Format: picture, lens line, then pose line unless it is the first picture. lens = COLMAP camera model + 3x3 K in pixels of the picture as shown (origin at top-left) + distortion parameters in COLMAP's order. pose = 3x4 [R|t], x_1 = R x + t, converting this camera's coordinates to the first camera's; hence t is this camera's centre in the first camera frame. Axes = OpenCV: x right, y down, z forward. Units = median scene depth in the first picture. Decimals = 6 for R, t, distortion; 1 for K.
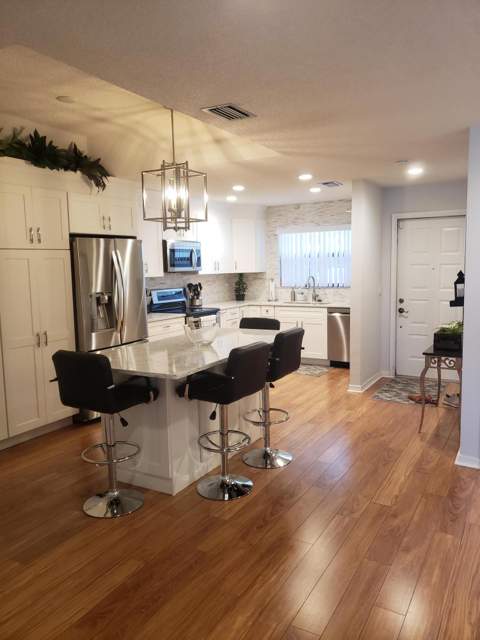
lens RADIAL K [[479.9, 0, 260.3], [0, 479.9, 320.7], [0, 0, 1]] dist [-0.002415, -0.034615]
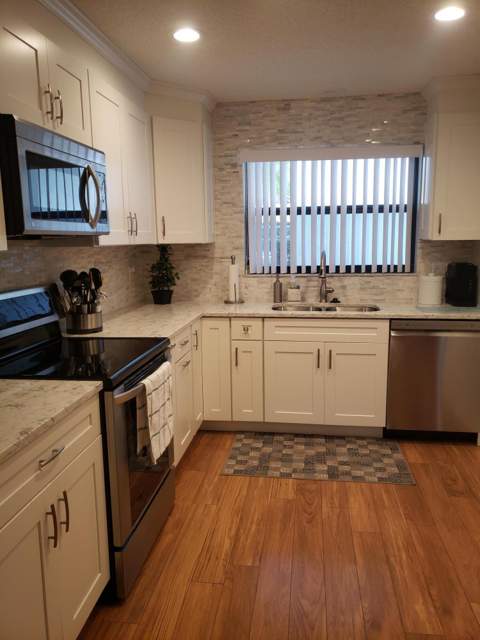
lens RADIAL K [[488.0, 0, 241.9], [0, 488.0, 306.9], [0, 0, 1]] dist [0.002286, -0.000661]
pose [[0.927775, -0.042124, 0.370754, -0.151548], [0.036593, 0.999089, 0.021944, -0.049817], [-0.371341, -0.006793, 0.928472, 0.565088]]
